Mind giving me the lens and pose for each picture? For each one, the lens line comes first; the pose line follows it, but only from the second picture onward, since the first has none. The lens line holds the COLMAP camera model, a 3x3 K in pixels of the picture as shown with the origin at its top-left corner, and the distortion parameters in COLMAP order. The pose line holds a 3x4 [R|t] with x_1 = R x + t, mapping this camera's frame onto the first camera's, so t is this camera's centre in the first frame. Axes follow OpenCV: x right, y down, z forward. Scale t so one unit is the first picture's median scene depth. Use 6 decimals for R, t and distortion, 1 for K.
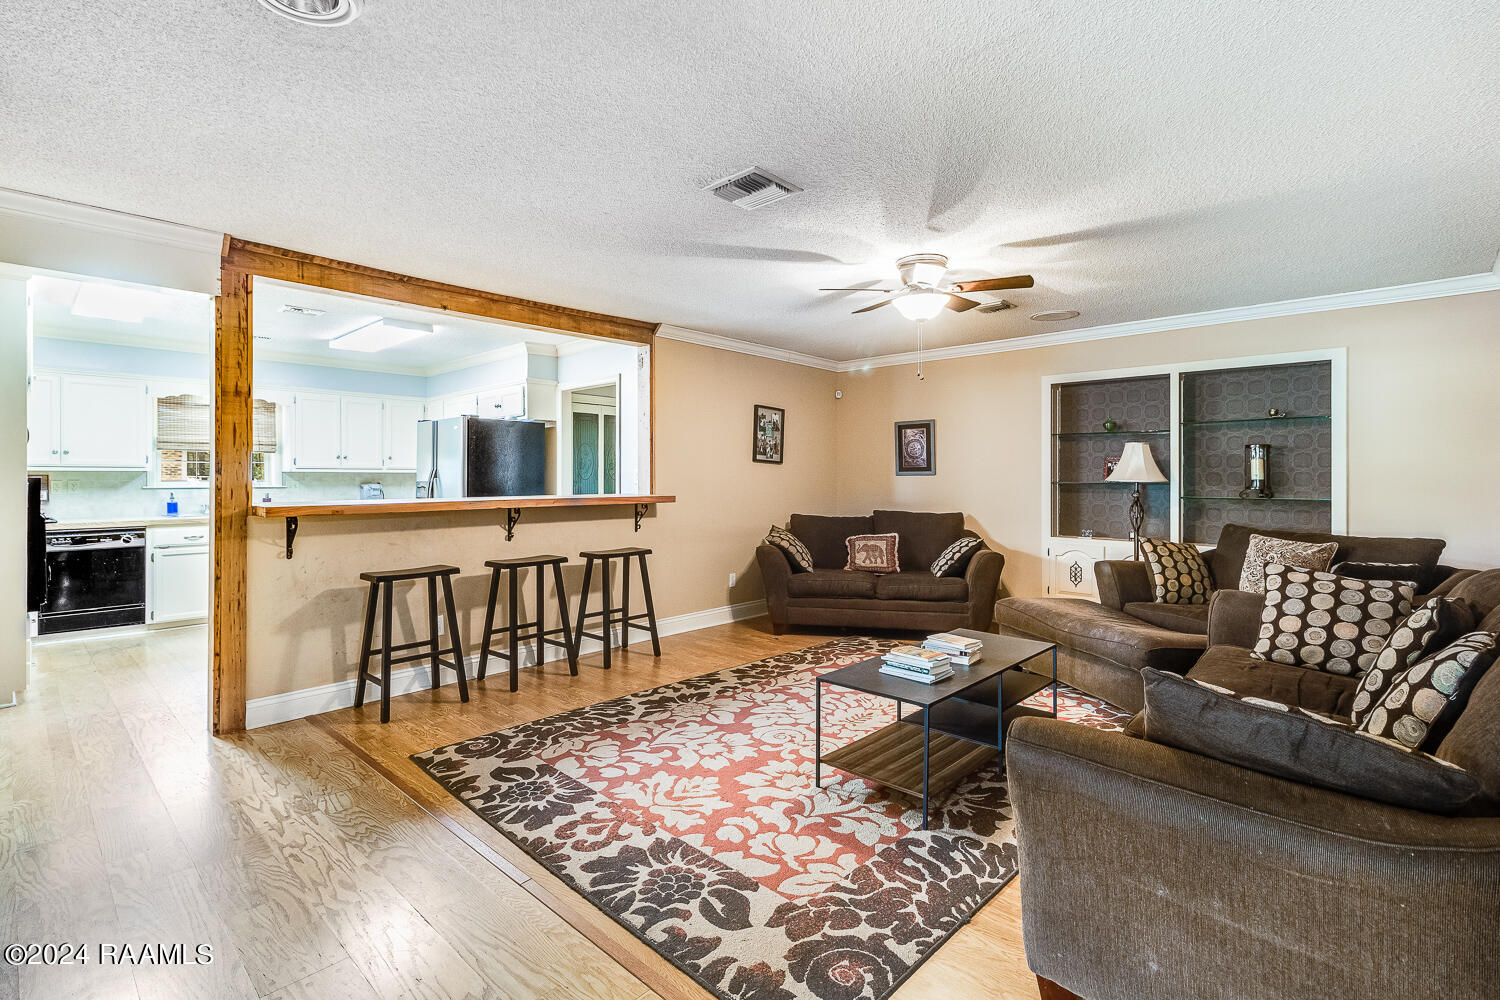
lens RADIAL K [[693.3, 0, 751.3], [0, 693.3, 476.3], [0, 0, 1]] dist [-0.001694, -0.000092]
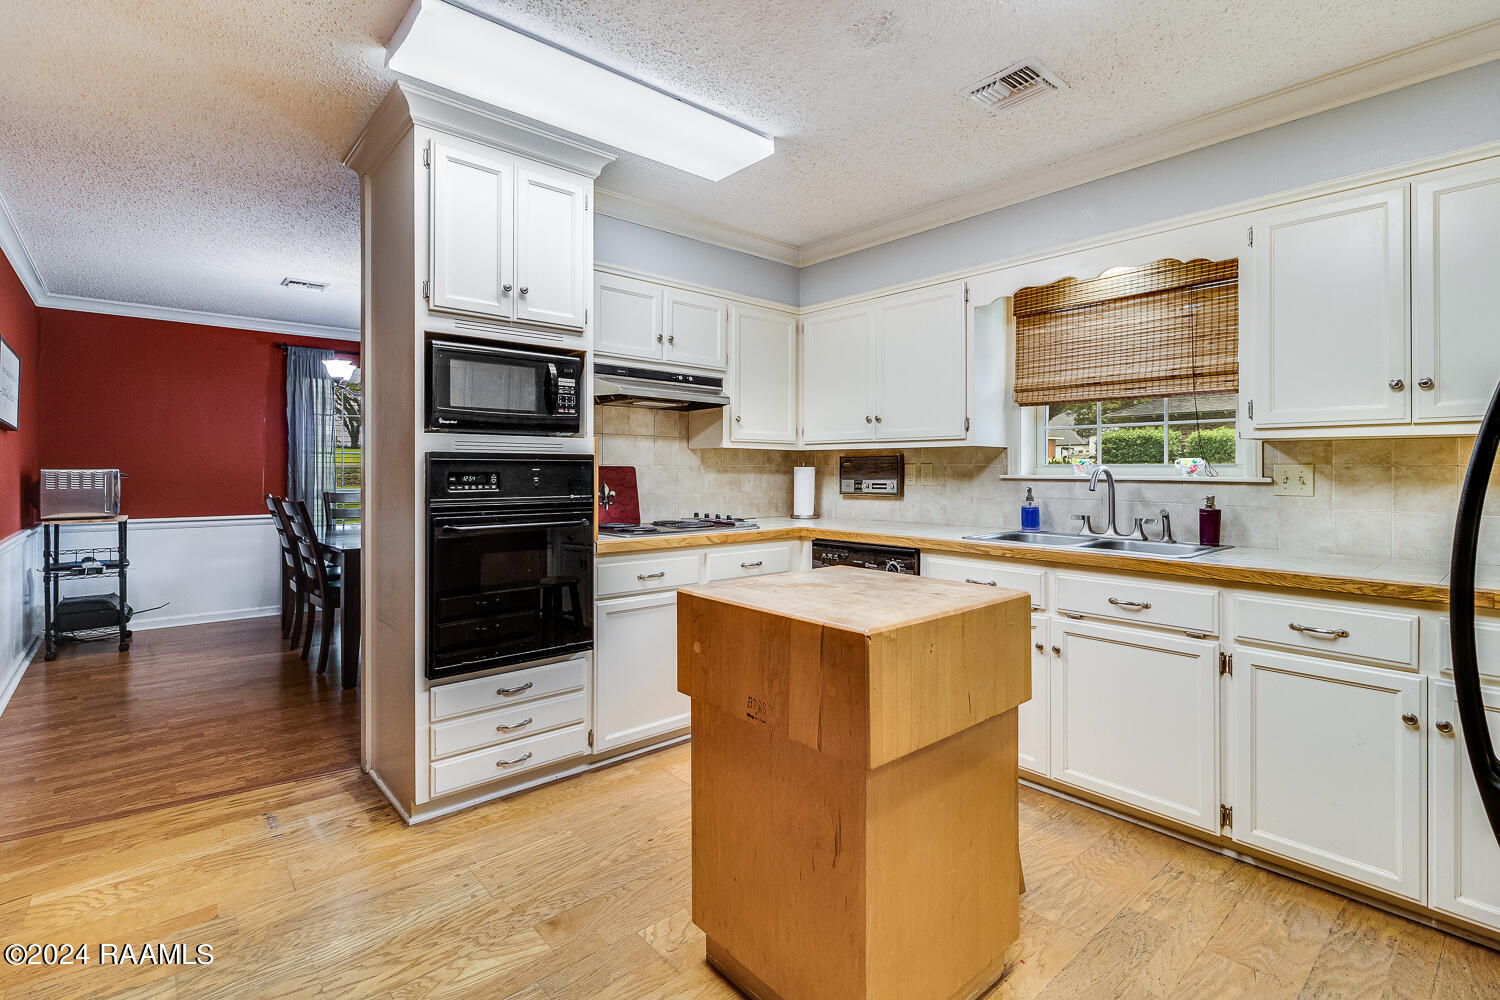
lens RADIAL K [[693.3, 0, 751.3], [0, 693.3, 476.3], [0, 0, 1]] dist [-0.001694, -0.000092]
pose [[-0.098253, 0.009261, -0.995118, -0.583587], [-0.000950, 0.999955, 0.009400, 0.020126], [0.995161, 0.001869, -0.098240, 1.610573]]
